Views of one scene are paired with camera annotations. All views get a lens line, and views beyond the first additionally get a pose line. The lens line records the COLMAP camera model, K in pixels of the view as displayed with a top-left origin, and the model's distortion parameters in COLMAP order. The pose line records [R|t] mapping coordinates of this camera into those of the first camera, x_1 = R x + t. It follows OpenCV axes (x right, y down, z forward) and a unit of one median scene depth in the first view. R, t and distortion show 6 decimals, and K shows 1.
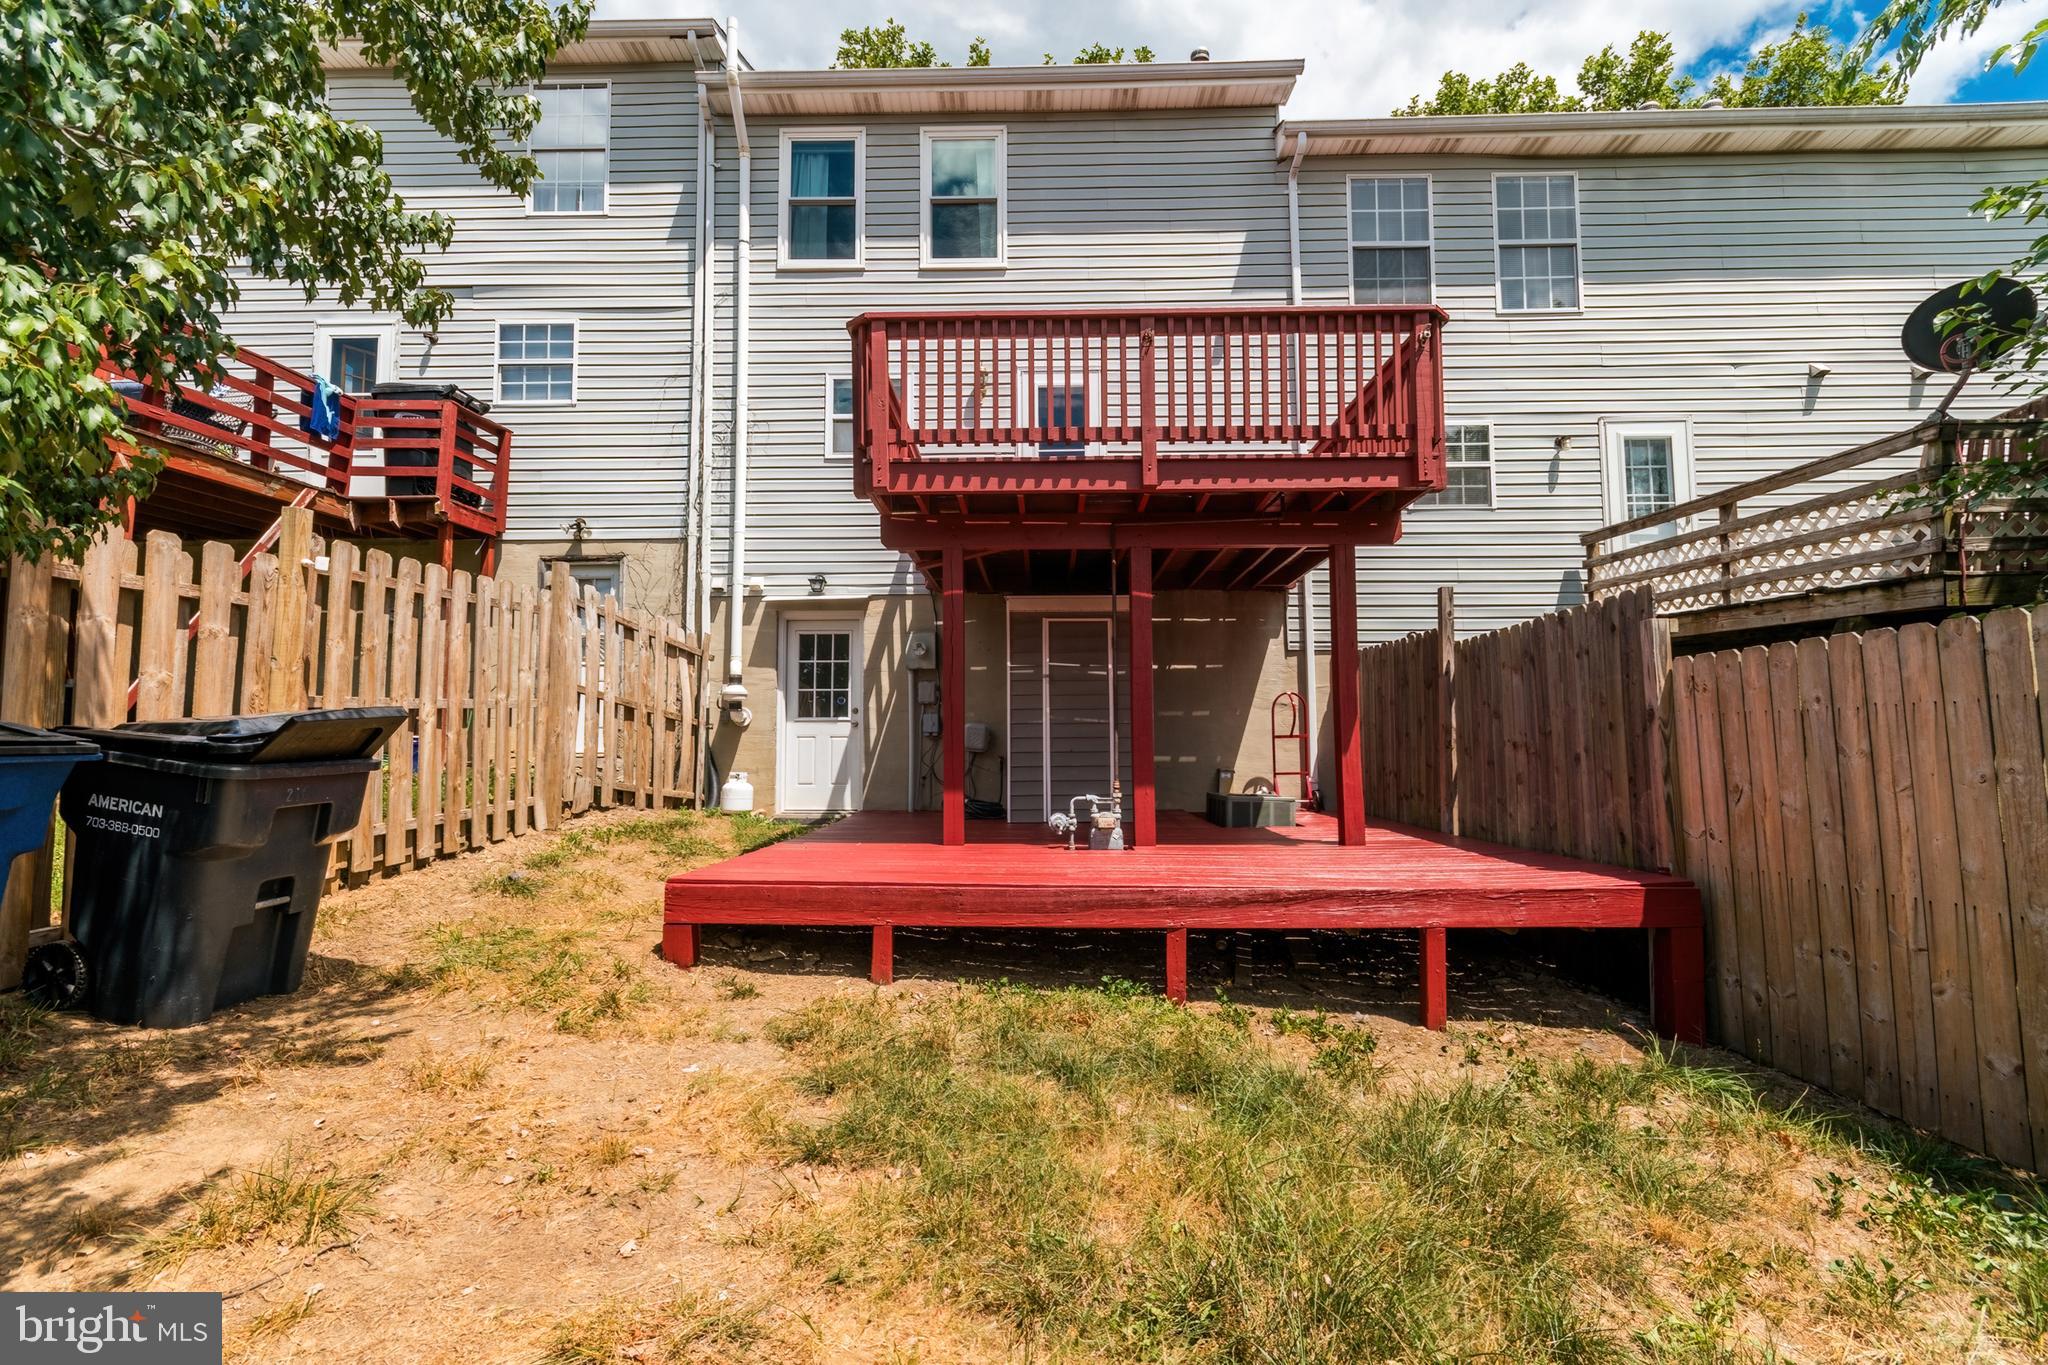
lens RADIAL K [[899.8, 0, 1017.0], [0, 899.8, 691.9], [0, 0, 1]] dist [0.001567, 0.000730]
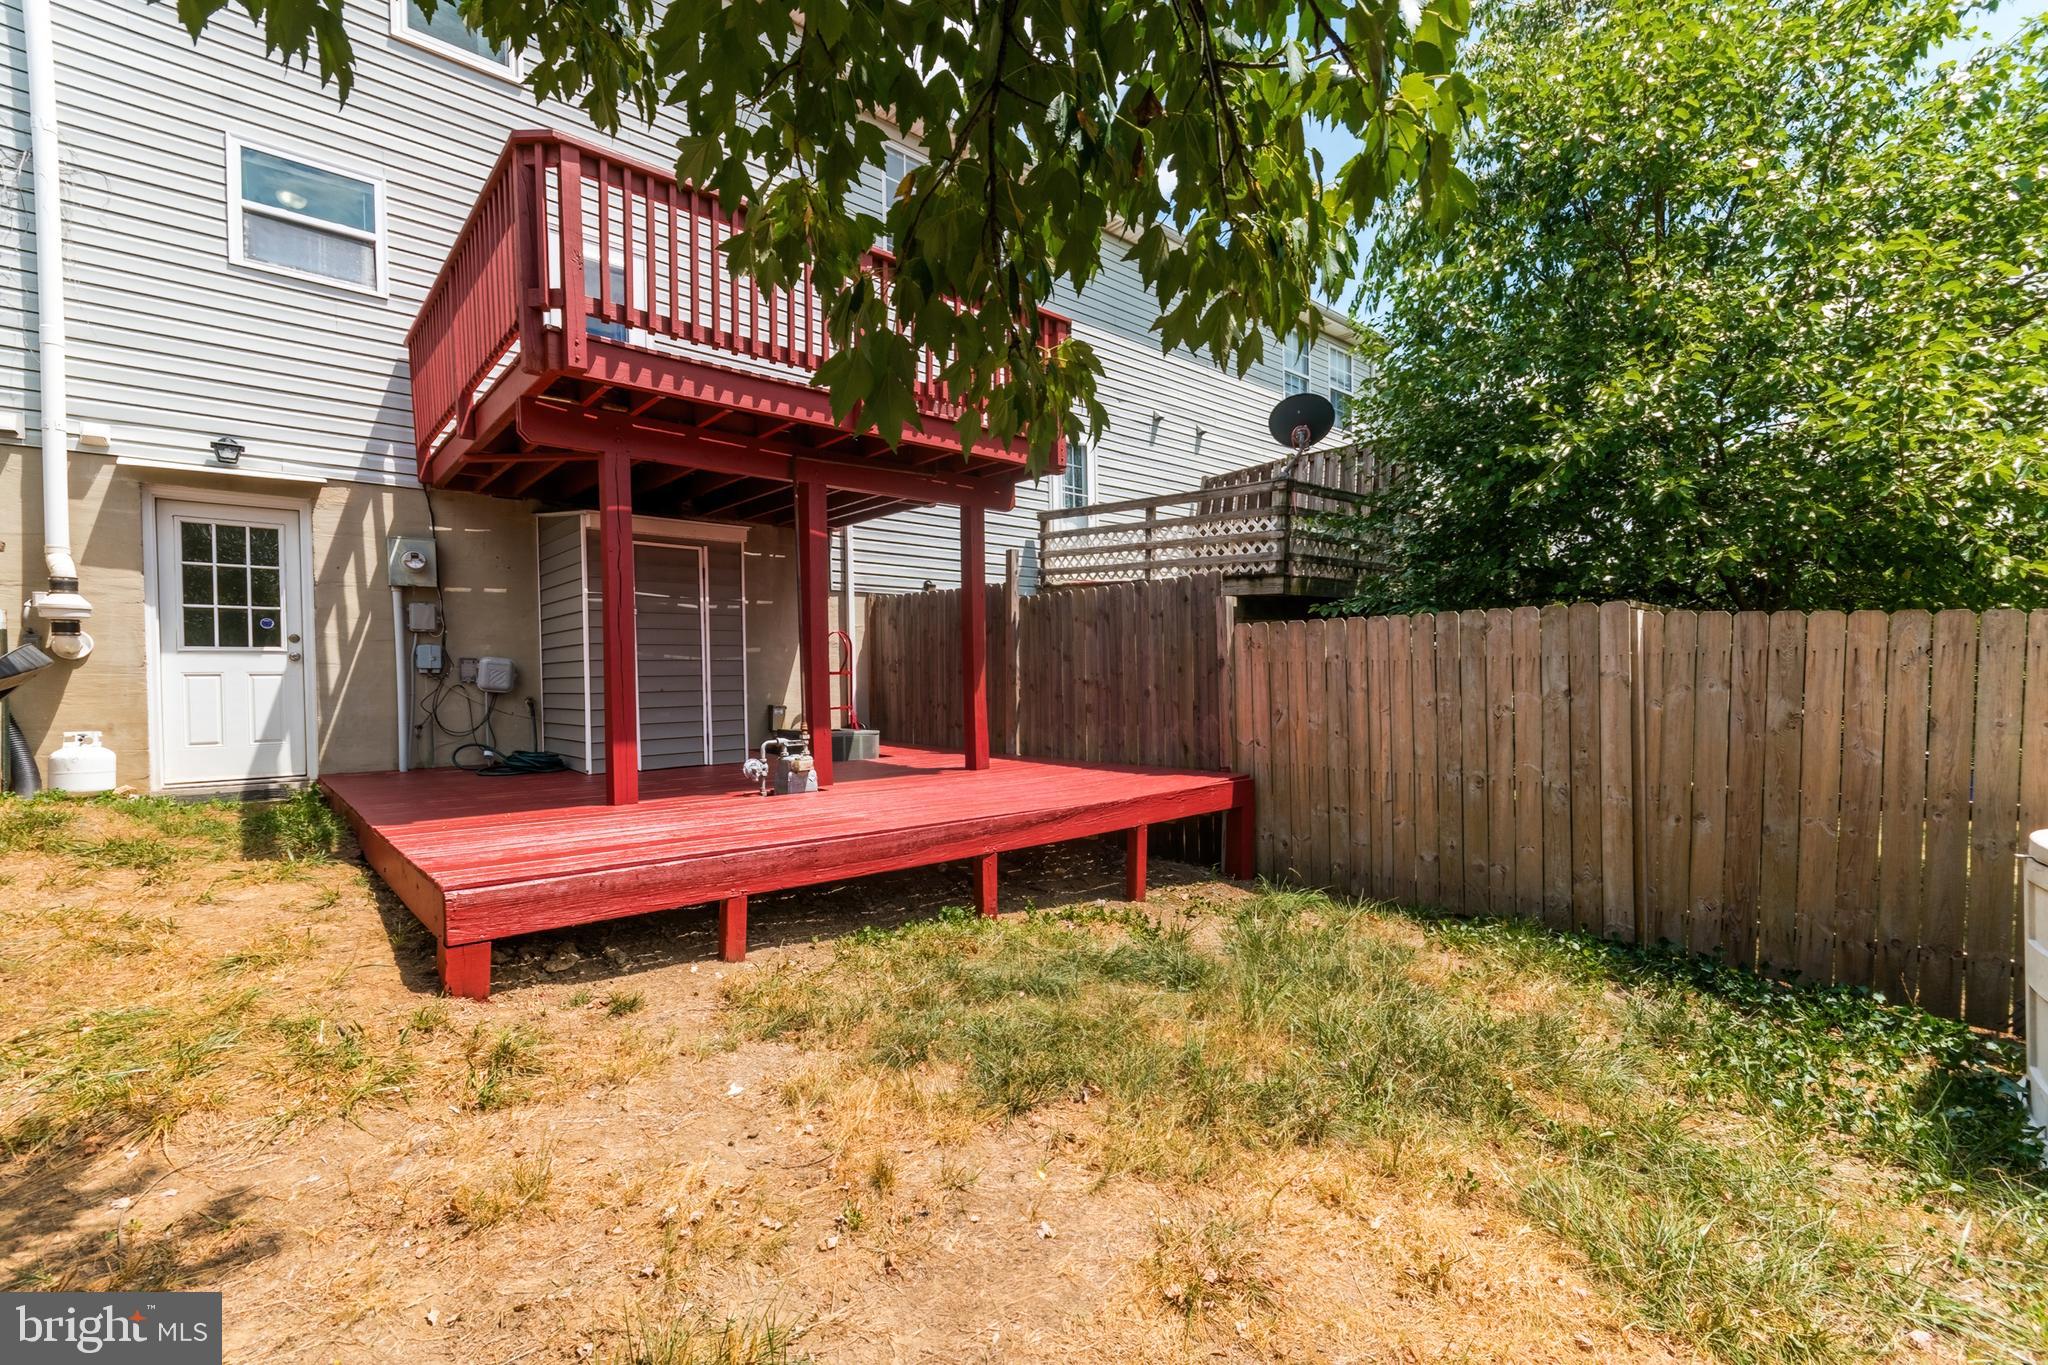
lens RADIAL K [[899.8, 0, 1017.0], [0, 899.8, 691.9], [0, 0, 1]] dist [0.001567, 0.000730]
pose [[0.730096, -0.017655, 0.683117, -0.331990], [-0.037256, 0.997151, 0.065588, -0.006726], [-0.682329, -0.073336, 0.727358, 0.107745]]
